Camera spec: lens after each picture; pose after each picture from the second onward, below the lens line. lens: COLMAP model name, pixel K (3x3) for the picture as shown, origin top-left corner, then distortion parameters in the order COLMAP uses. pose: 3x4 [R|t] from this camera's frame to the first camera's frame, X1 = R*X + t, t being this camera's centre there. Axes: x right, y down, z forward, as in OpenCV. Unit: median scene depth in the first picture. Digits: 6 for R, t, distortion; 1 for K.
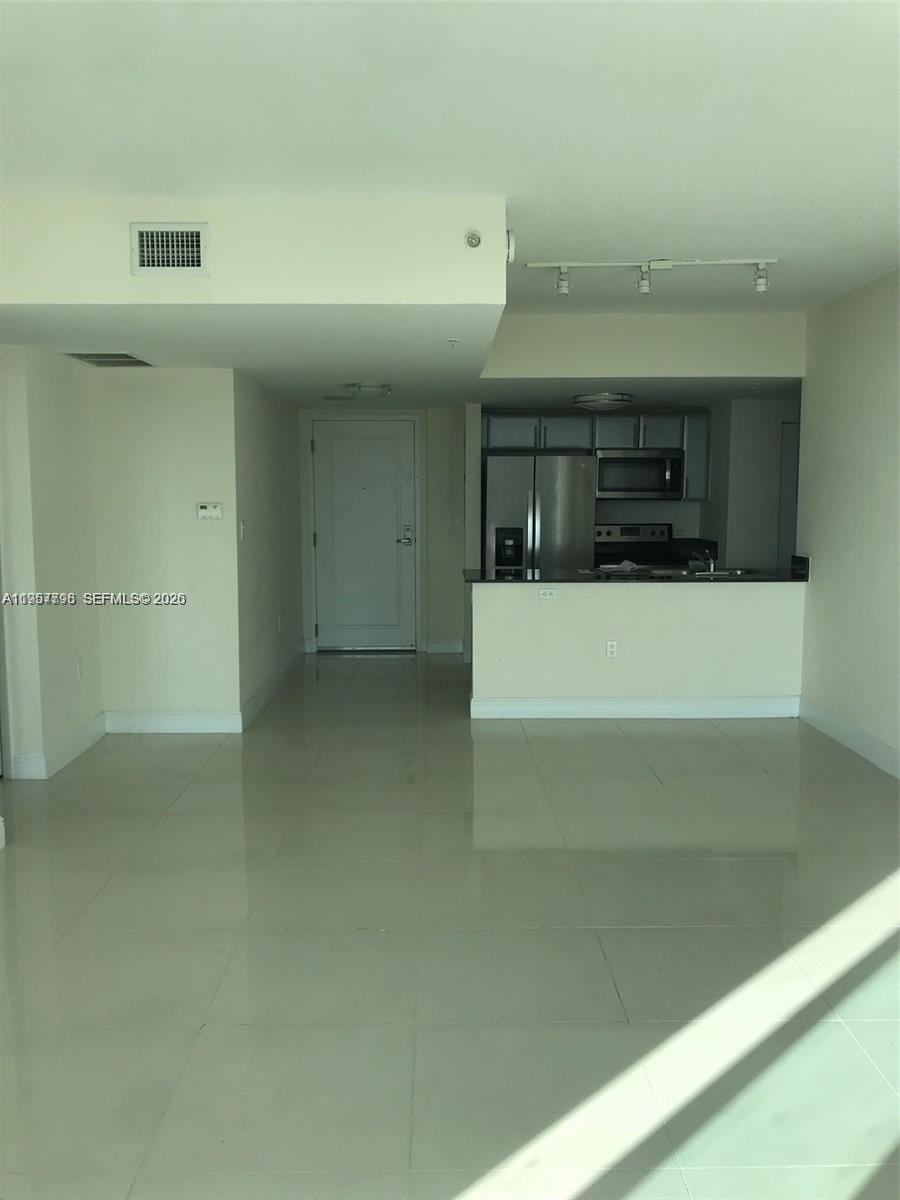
lens RADIAL K [[986.8, 0, 450.0], [0, 986.8, 600.0], [0, 0, 1]] dist [0.015209, -0.001391]
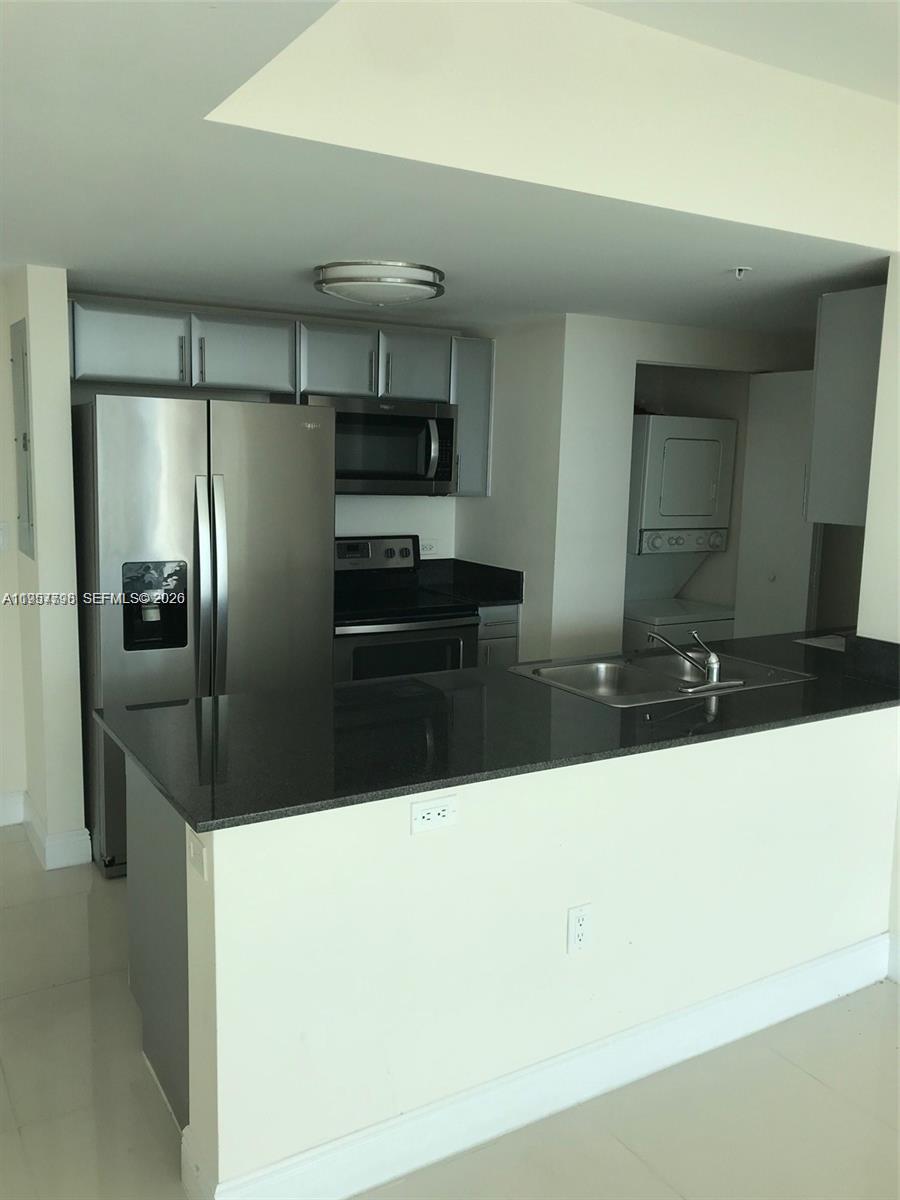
lens RADIAL K [[986.8, 0, 450.0], [0, 986.8, 600.0], [0, 0, 1]] dist [0.015209, -0.001391]
pose [[0.863485, -0.051533, 0.501736, -0.045085], [0.030651, 0.998290, 0.049783, -0.070419], [-0.503443, -0.027608, 0.863587, 0.525485]]
